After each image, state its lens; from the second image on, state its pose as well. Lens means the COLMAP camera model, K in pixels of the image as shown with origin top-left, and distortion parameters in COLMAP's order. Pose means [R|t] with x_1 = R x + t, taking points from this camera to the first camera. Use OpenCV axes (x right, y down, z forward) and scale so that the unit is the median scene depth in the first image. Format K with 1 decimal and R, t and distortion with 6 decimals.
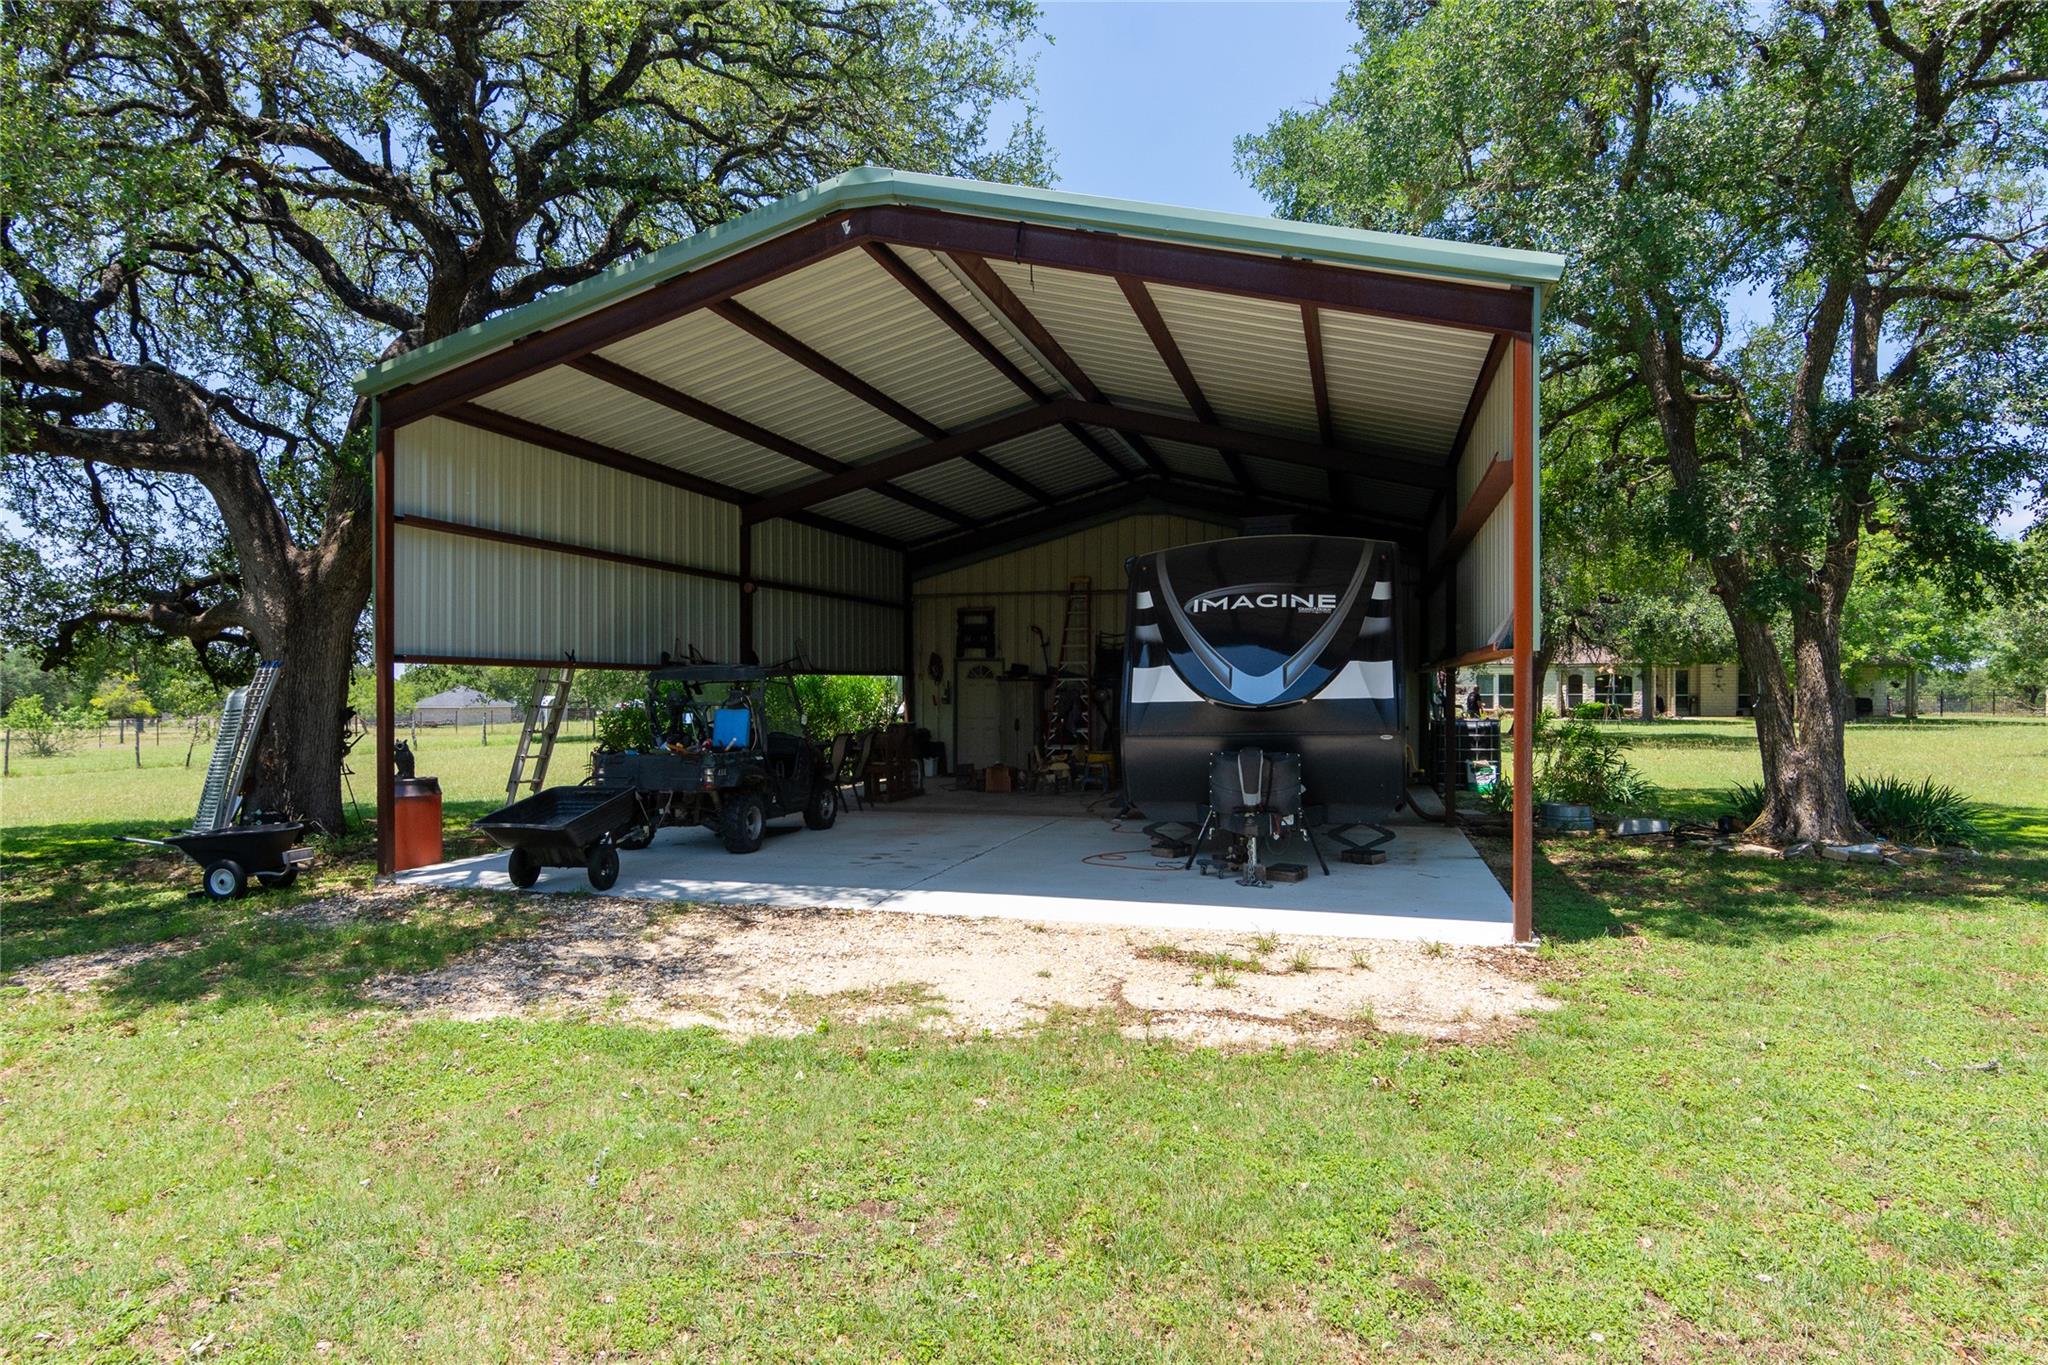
lens RADIAL K [[1174.4, 0, 1024.0], [0, 1174.4, 682.5], [0, 0, 1]] dist [-0.063113, -0.000006]
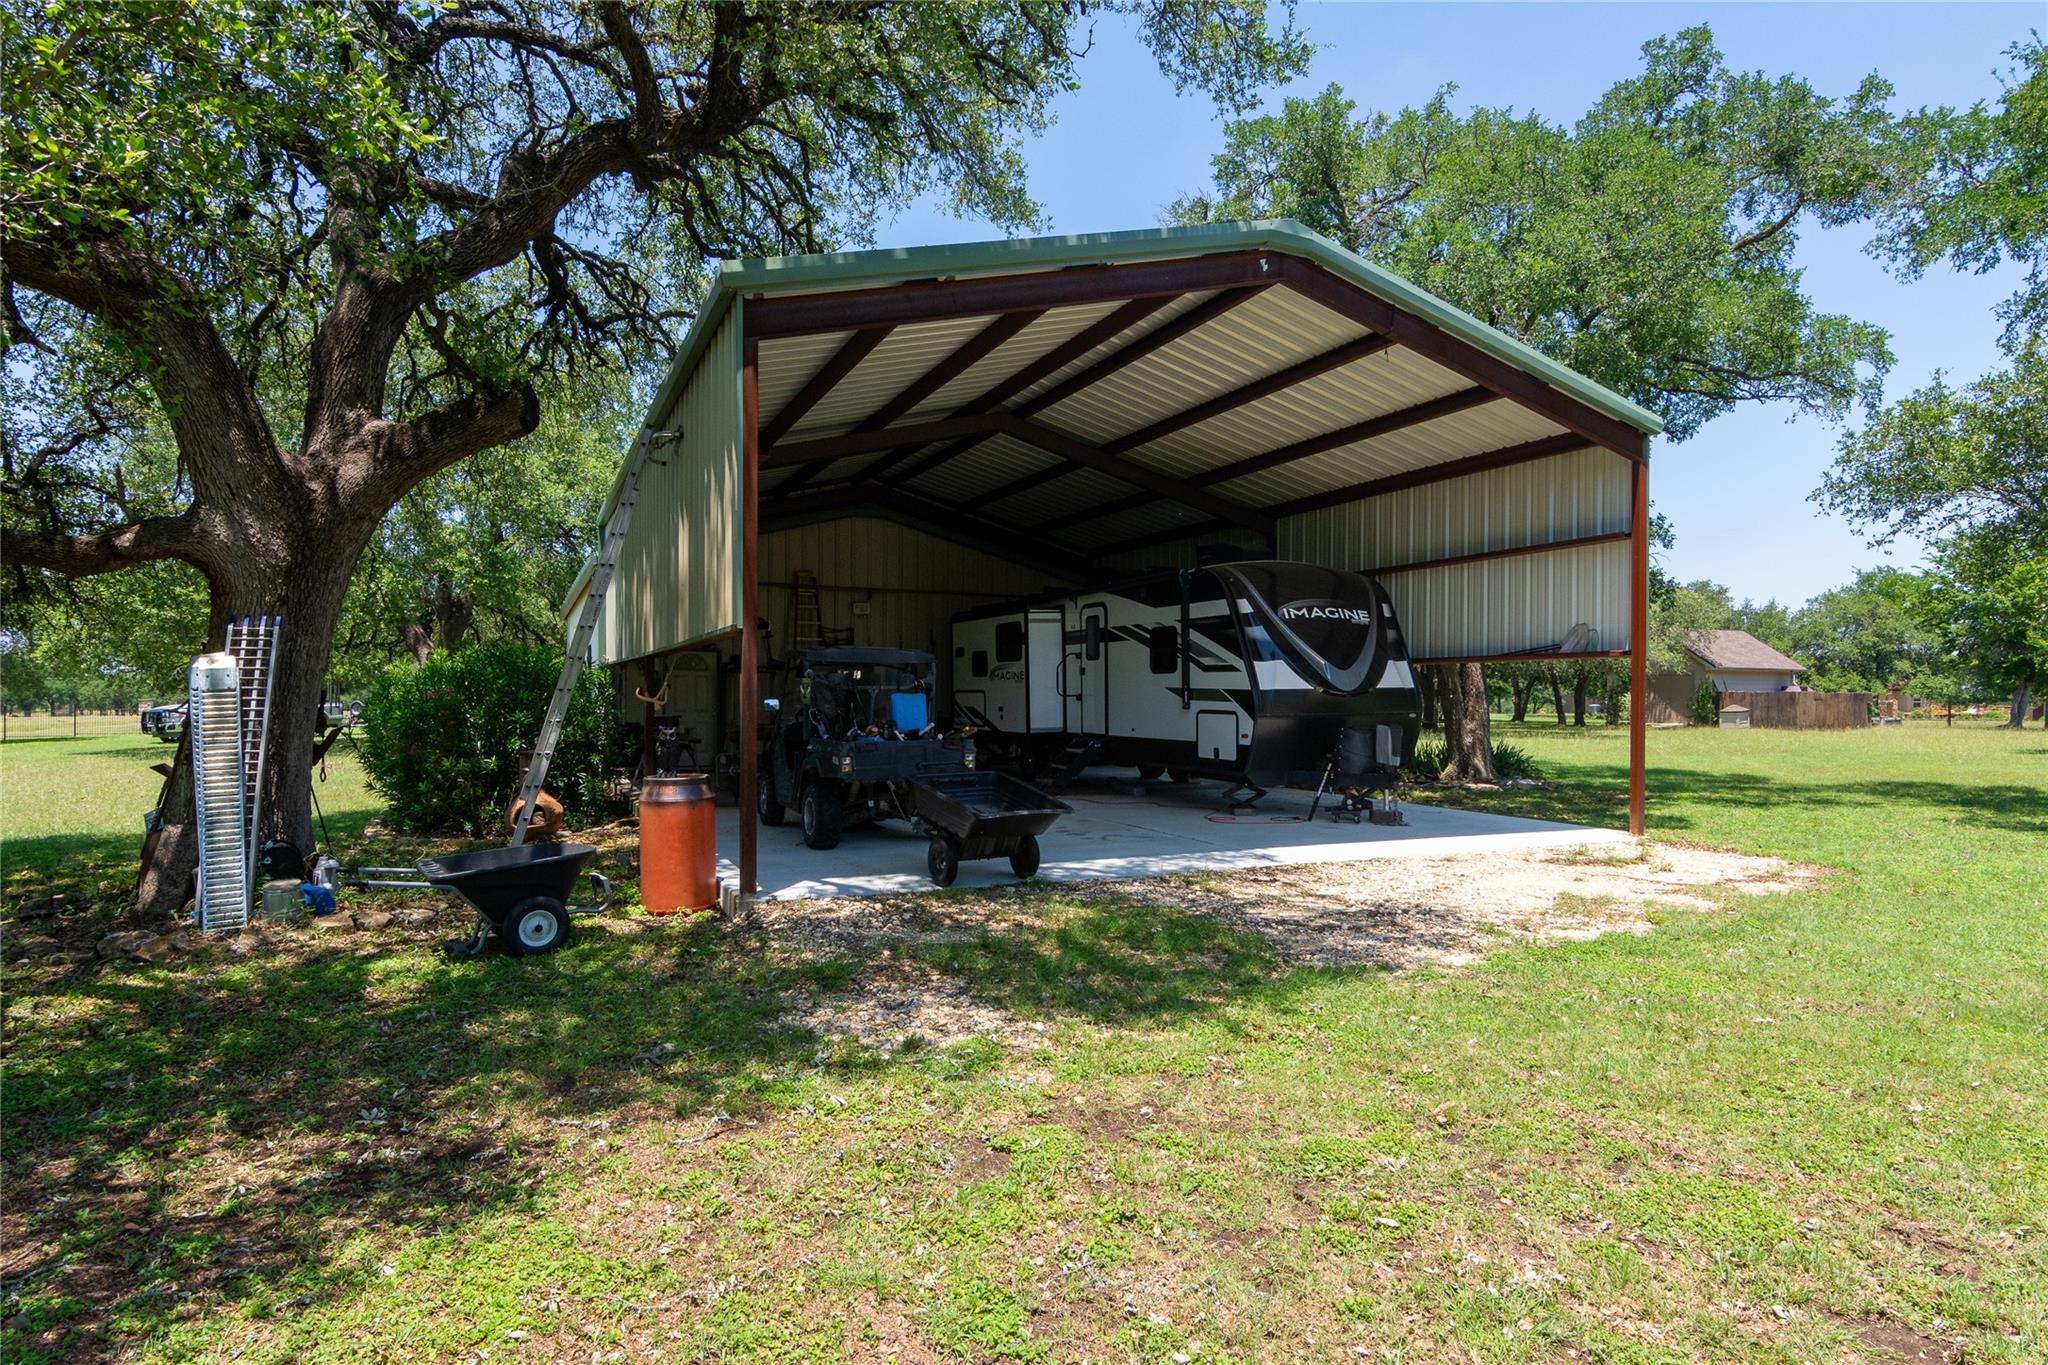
lens RADIAL K [[1109.6, 0, 1022.5], [0, 1109.6, 695.1], [0, 0, 1]] dist [0.000644, 0.000041]
pose [[0.759311, 0.005293, 0.650706, -0.863101], [-0.009613, 0.999949, 0.003084, 0.022607], [-0.650657, -0.008597, 0.759323, 0.272479]]
